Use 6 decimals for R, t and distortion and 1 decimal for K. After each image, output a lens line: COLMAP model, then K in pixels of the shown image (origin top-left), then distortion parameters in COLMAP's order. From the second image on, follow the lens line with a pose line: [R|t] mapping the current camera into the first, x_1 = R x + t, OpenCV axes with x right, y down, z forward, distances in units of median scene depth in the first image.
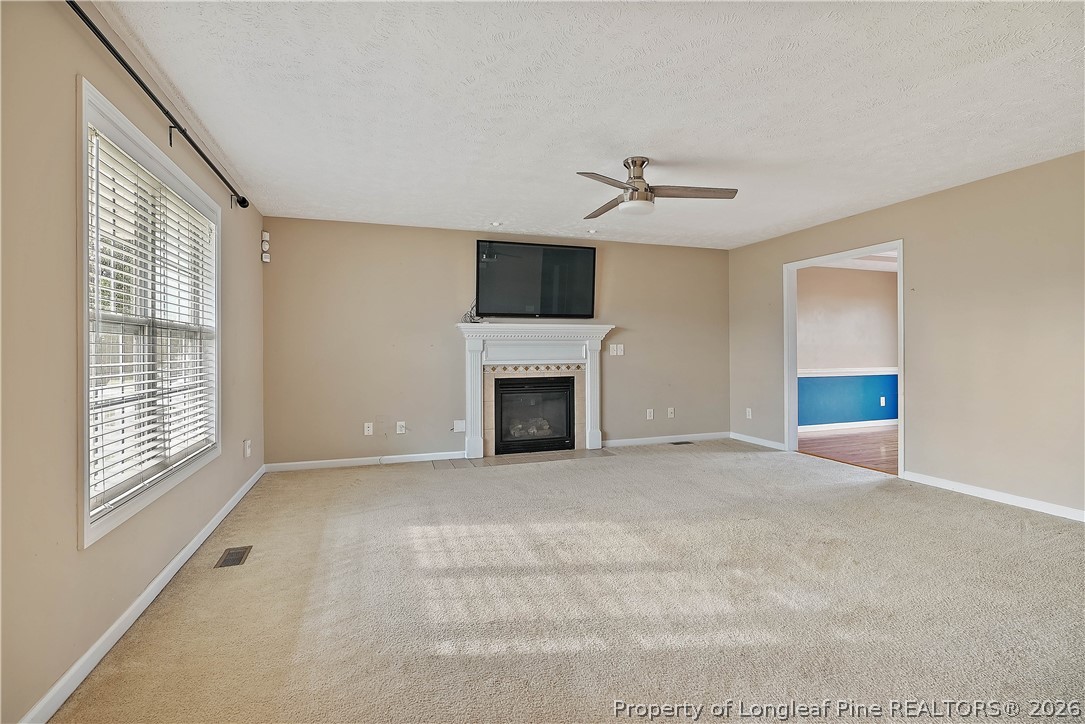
lens RADIAL K [[498.7, 0, 544.1], [0, 498.7, 355.7], [0, 0, 1]] dist [-0.001185, 0.002549]
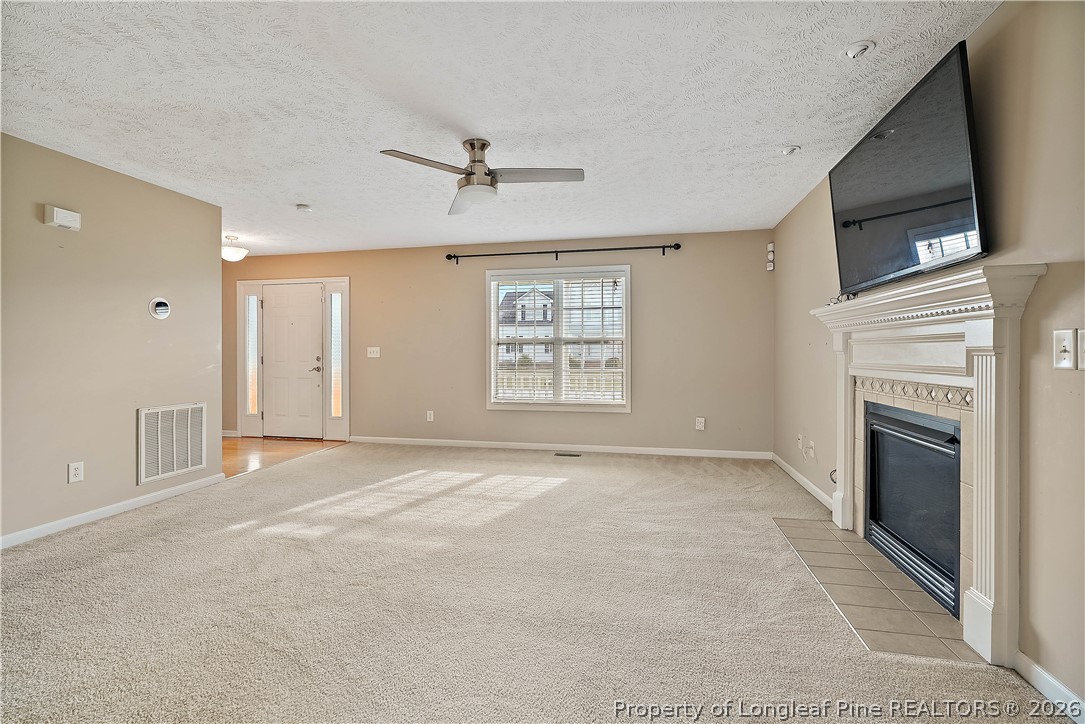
lens RADIAL K [[498.7, 0, 534.7], [0, 498.7, 356.2], [0, 0, 1]] dist [-0.001185, 0.002549]
pose [[-0.522750, 0.010326, -0.852423, 0.557590], [-0.006625, 0.999847, 0.016175, -0.010930], [0.852460, 0.014103, -0.522602, 0.960442]]
